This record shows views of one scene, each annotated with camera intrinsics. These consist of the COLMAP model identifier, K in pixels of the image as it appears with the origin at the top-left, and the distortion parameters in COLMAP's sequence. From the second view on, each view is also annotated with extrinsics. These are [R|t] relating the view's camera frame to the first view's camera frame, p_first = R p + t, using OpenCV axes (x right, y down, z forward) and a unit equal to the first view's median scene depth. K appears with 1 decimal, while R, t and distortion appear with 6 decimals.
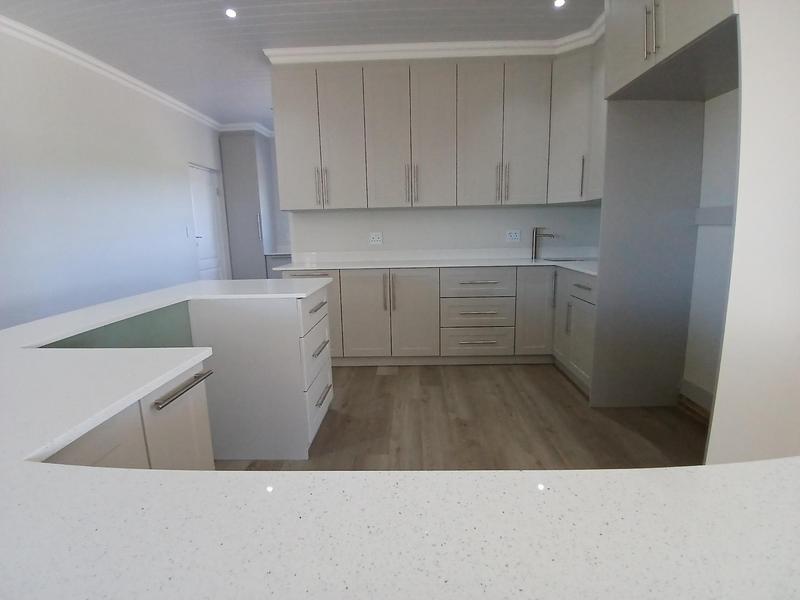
lens RADIAL K [[410.8, 0, 400.5], [0, 410.8, 301.3], [0, 0, 1]] dist [-0.025815, -0.001004]
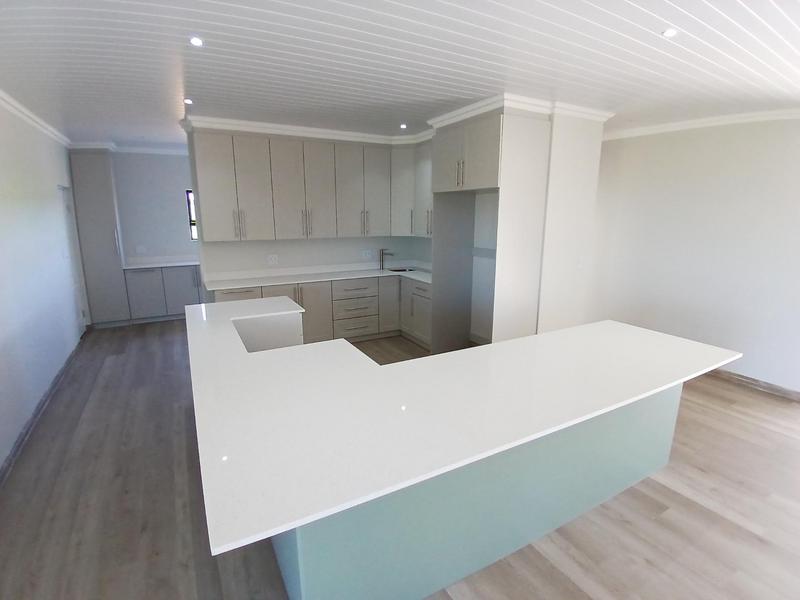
lens RADIAL K [[410.8, 0, 402.5], [0, 410.8, 301.0], [0, 0, 1]] dist [-0.025815, -0.001004]
pose [[0.860694, -0.087078, 0.501620, -0.429646], [0.069255, 0.996131, 0.054091, -0.070161], [-0.504390, -0.011816, 0.863395, -0.410454]]
